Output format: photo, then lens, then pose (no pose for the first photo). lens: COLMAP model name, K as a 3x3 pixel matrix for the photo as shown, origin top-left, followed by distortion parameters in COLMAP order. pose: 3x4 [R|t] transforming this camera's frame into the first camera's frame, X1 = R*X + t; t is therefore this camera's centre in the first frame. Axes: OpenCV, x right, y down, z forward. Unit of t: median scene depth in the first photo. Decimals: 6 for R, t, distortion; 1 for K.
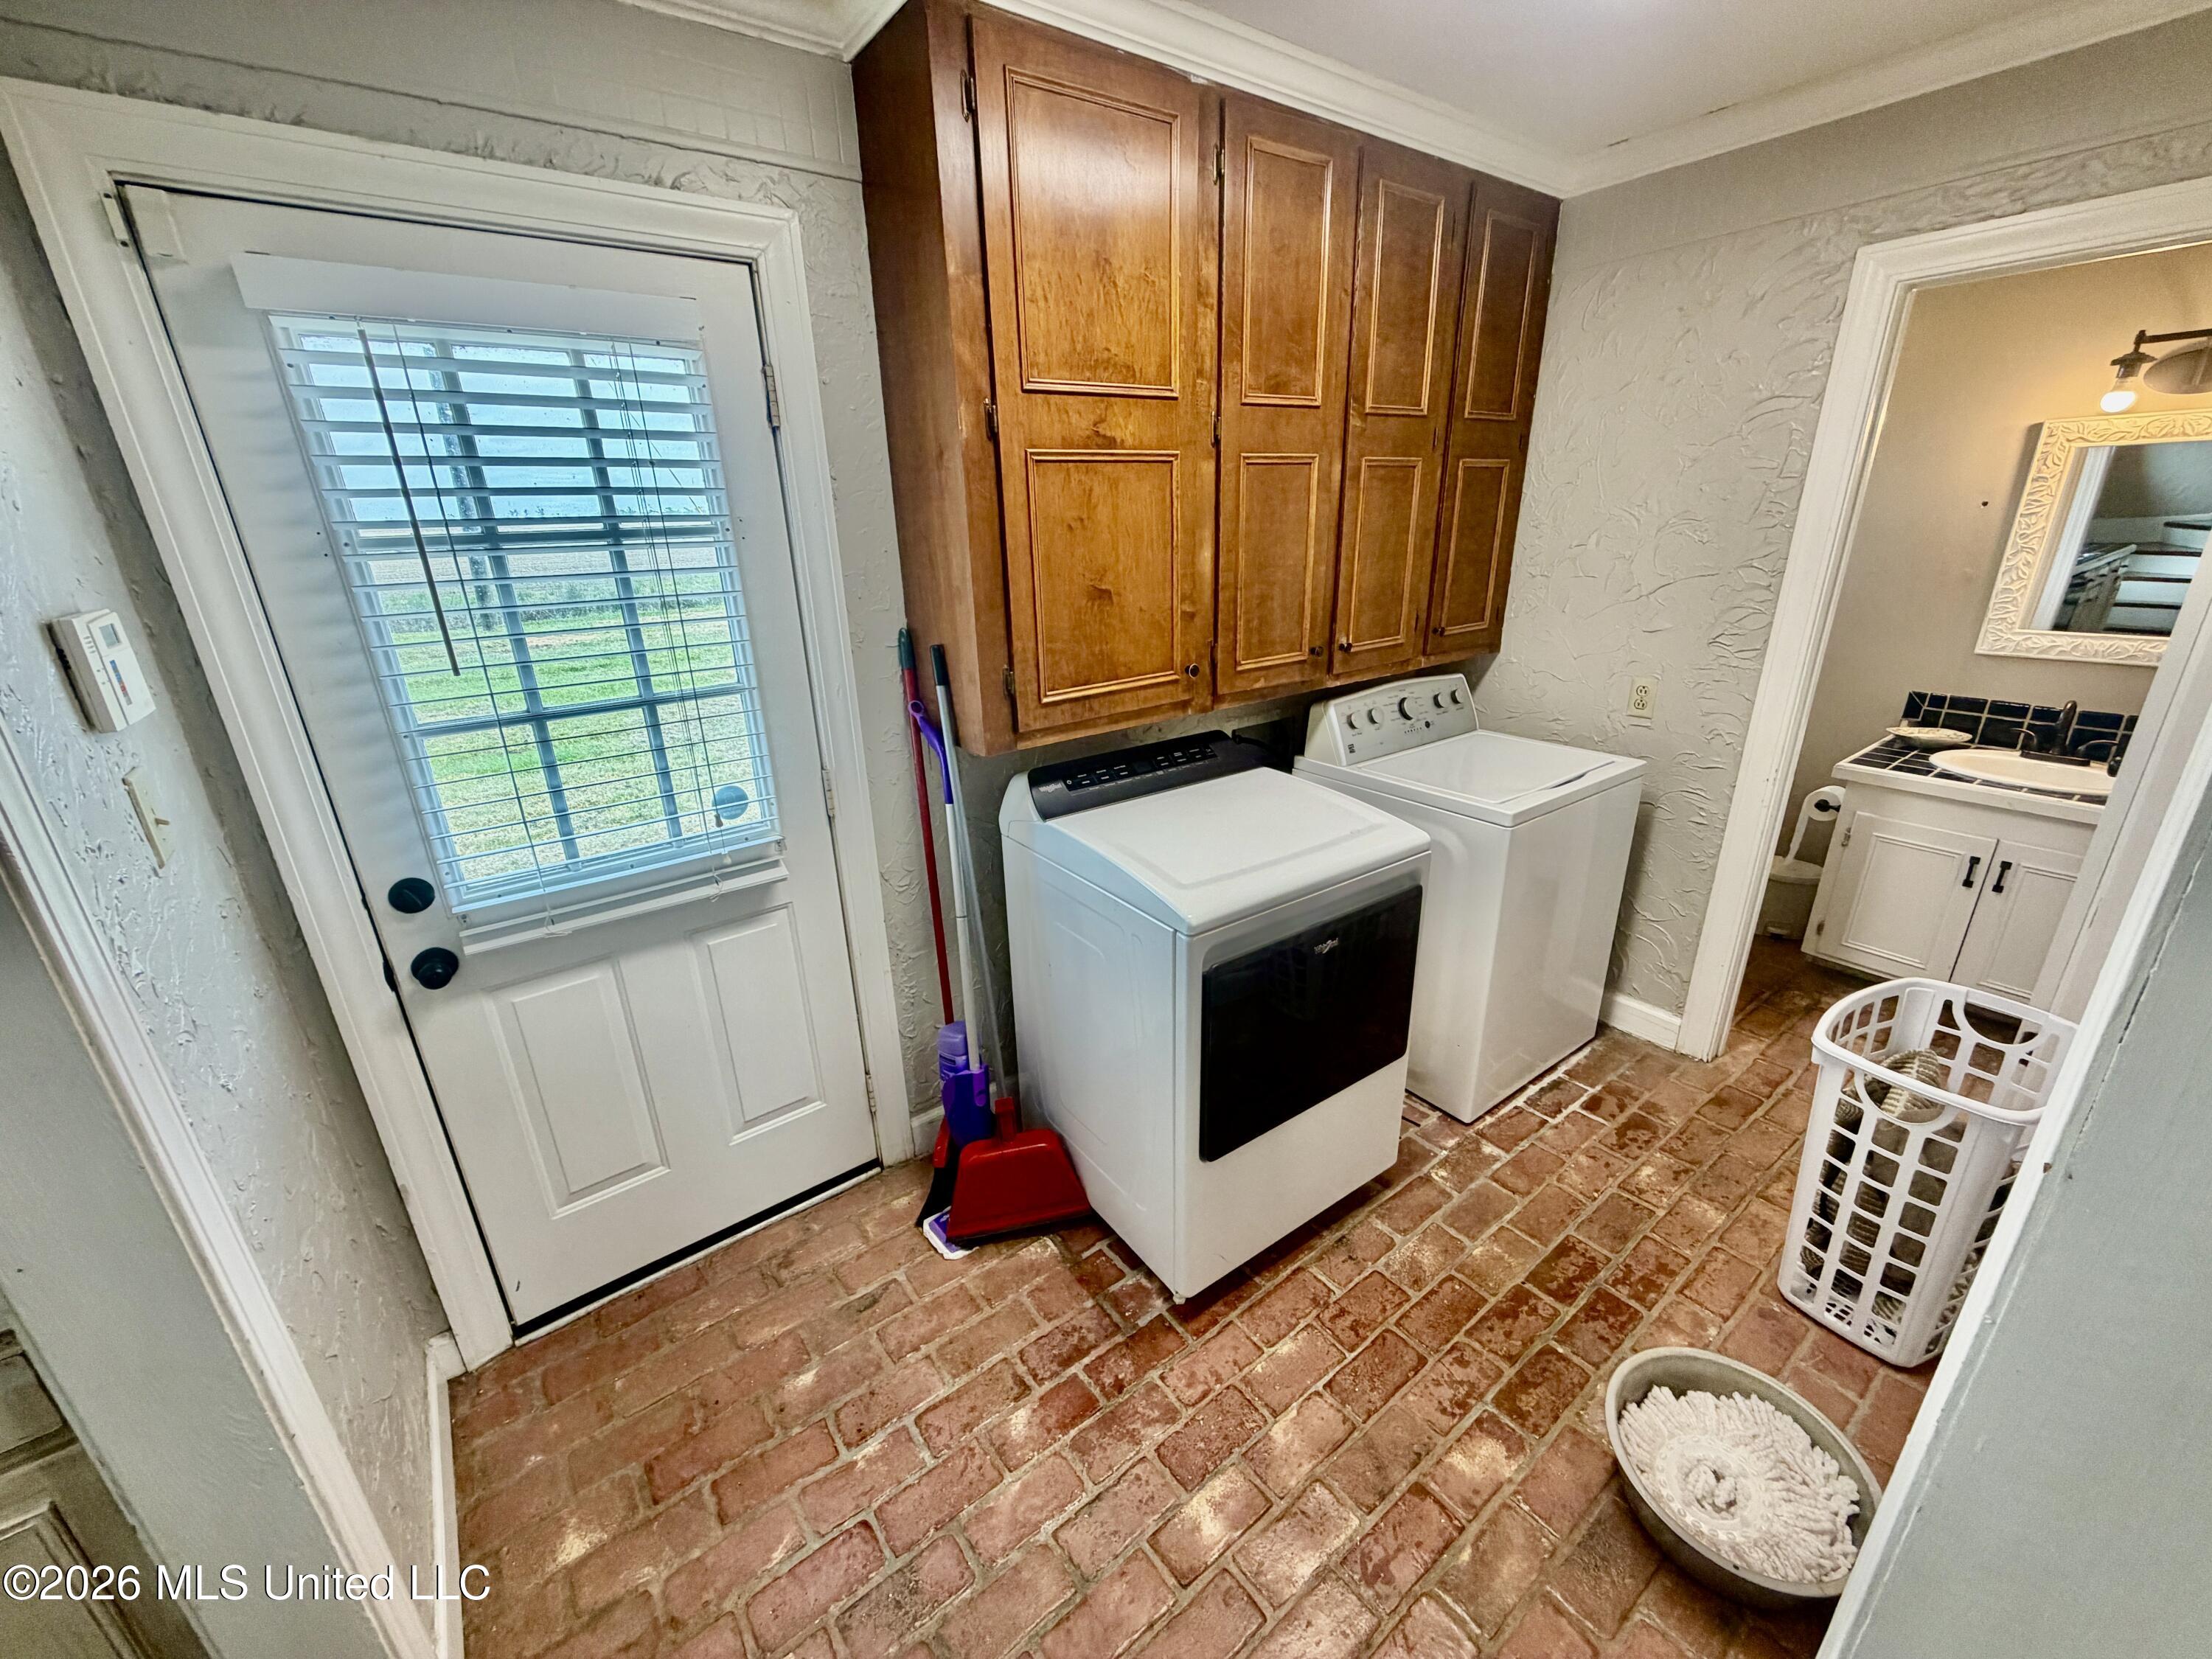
lens RADIAL K [[879.0, 0, 1103.7], [0, 879.0, 831.2], [0, 0, 1]] dist [0.001199, 0.000158]
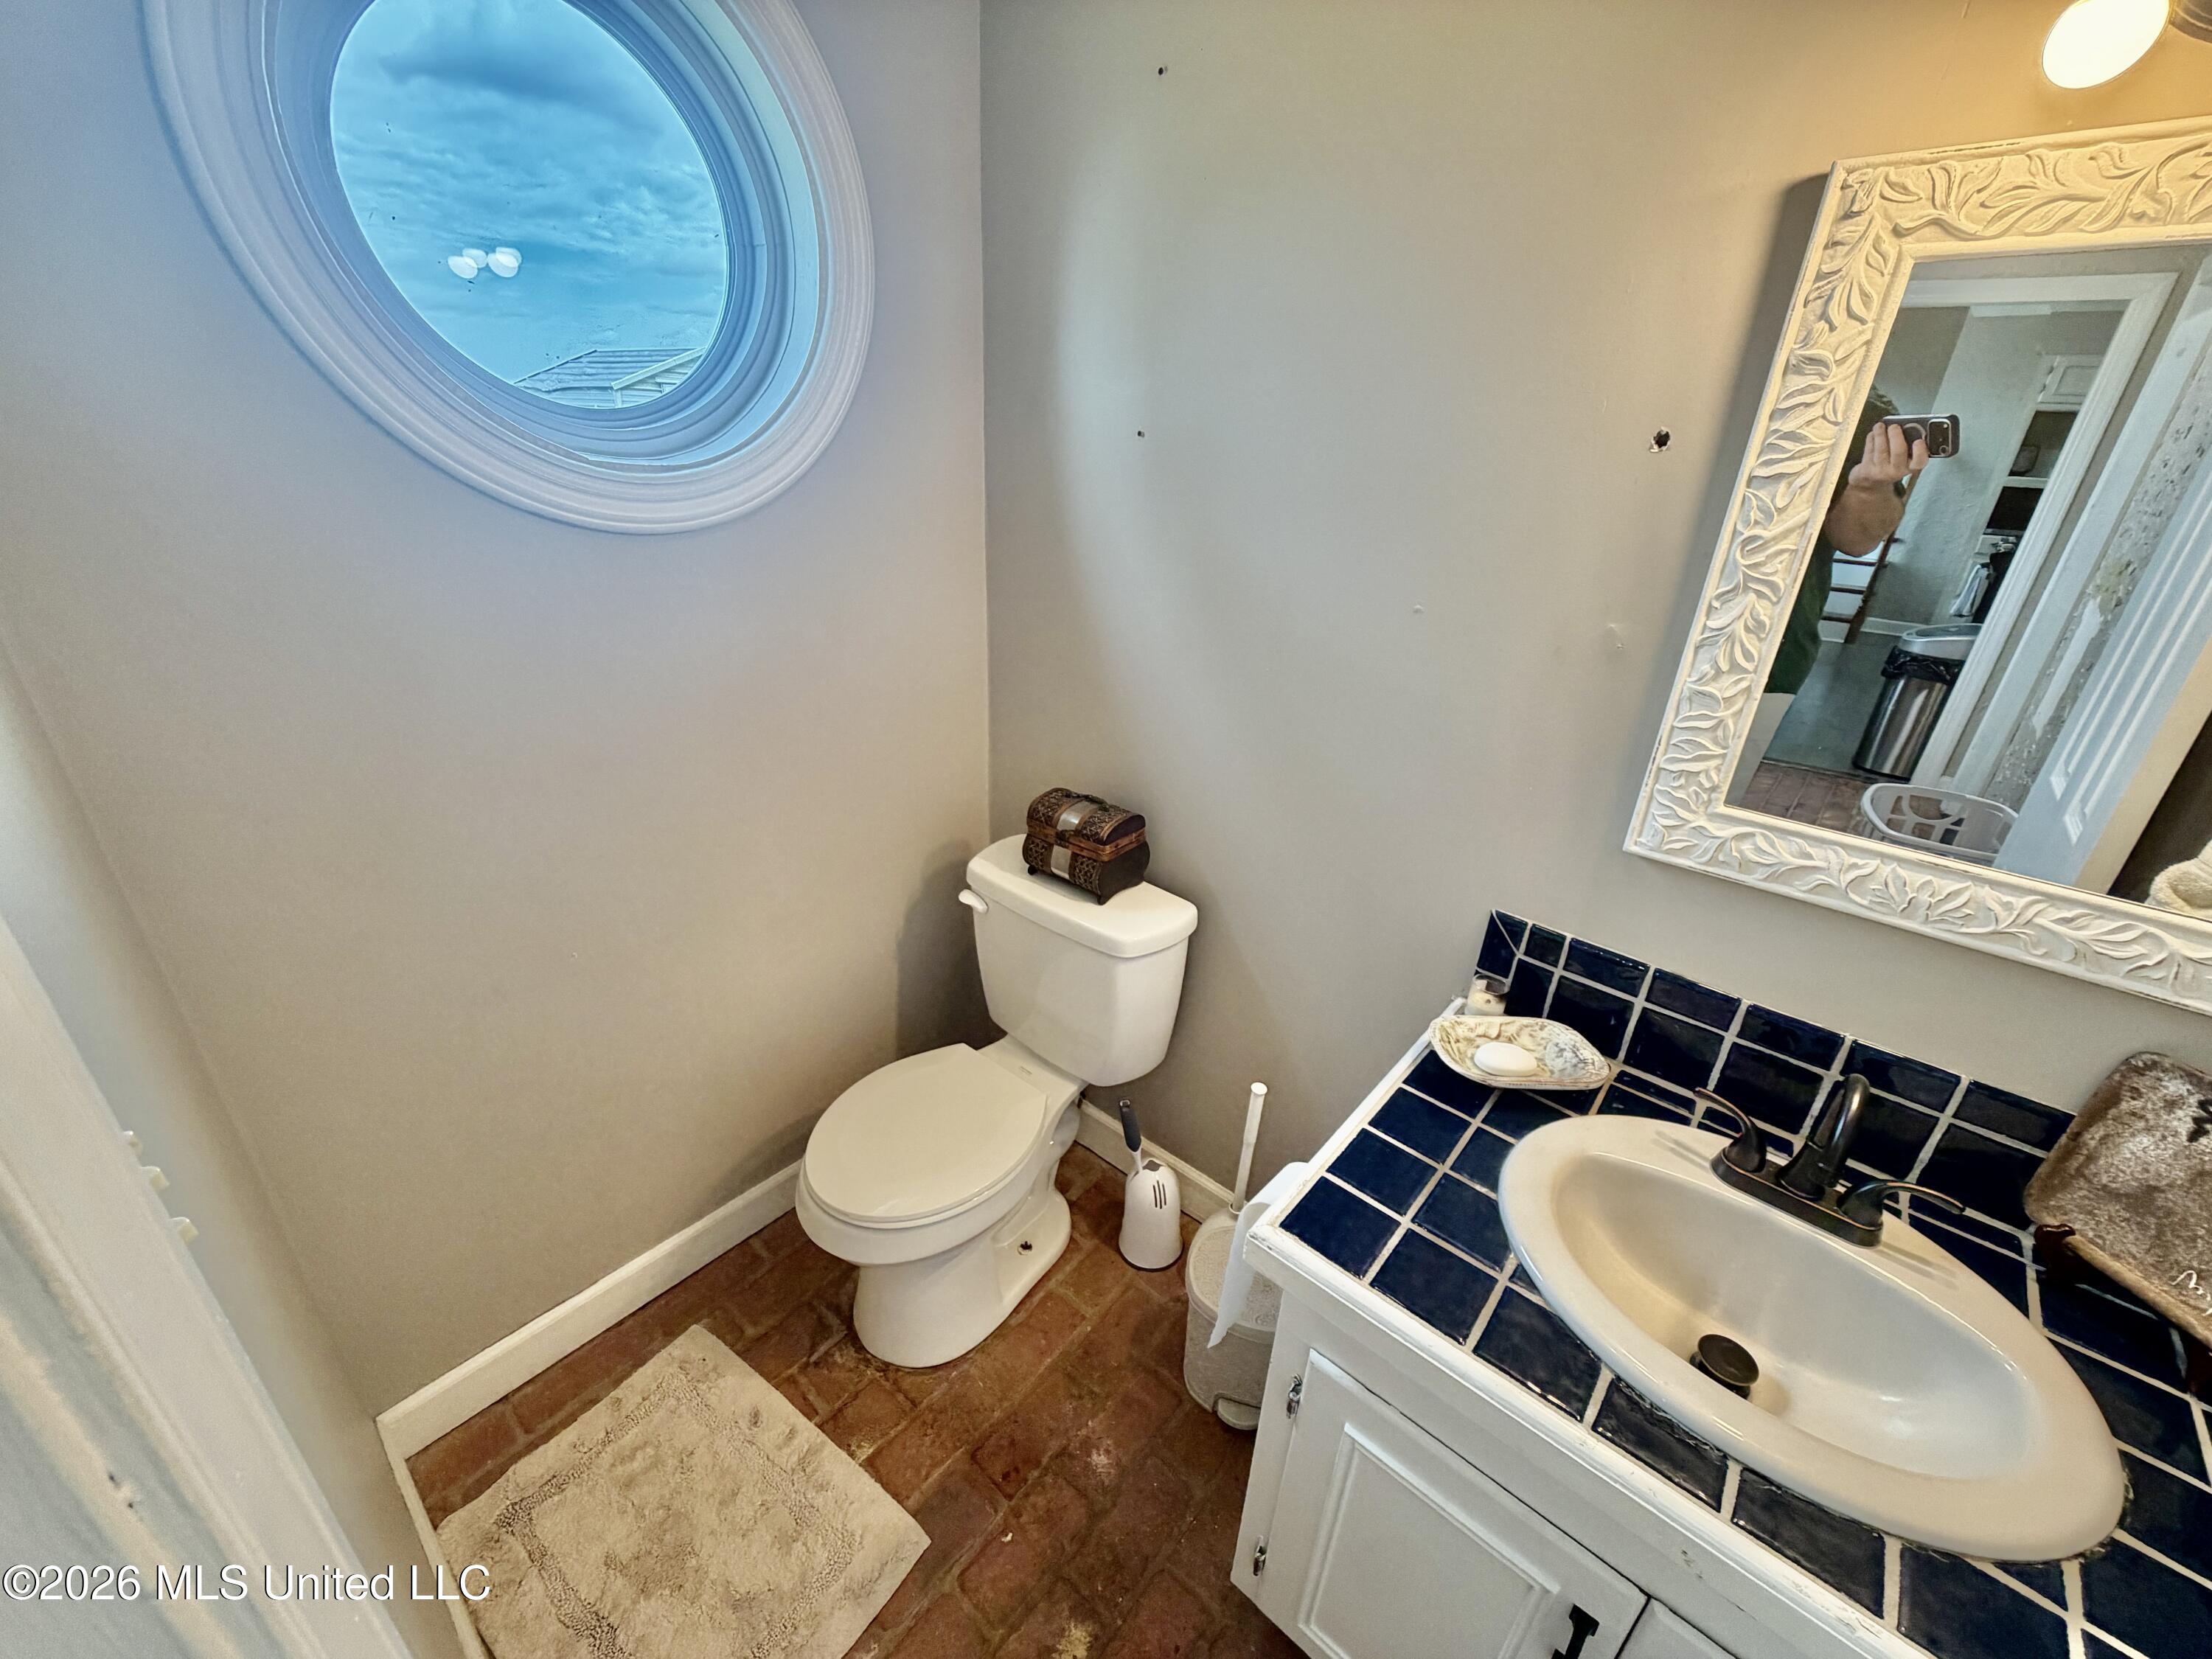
lens RADIAL K [[879.0, 0, 1109.3], [0, 879.0, 828.6], [0, 0, 1]] dist [0.001199, 0.000158]
pose [[0.975687, -0.027854, 0.217391, 0.706359], [0.010129, 0.996562, 0.082227, -0.249157], [-0.218934, -0.078026, 0.972615, 0.695760]]
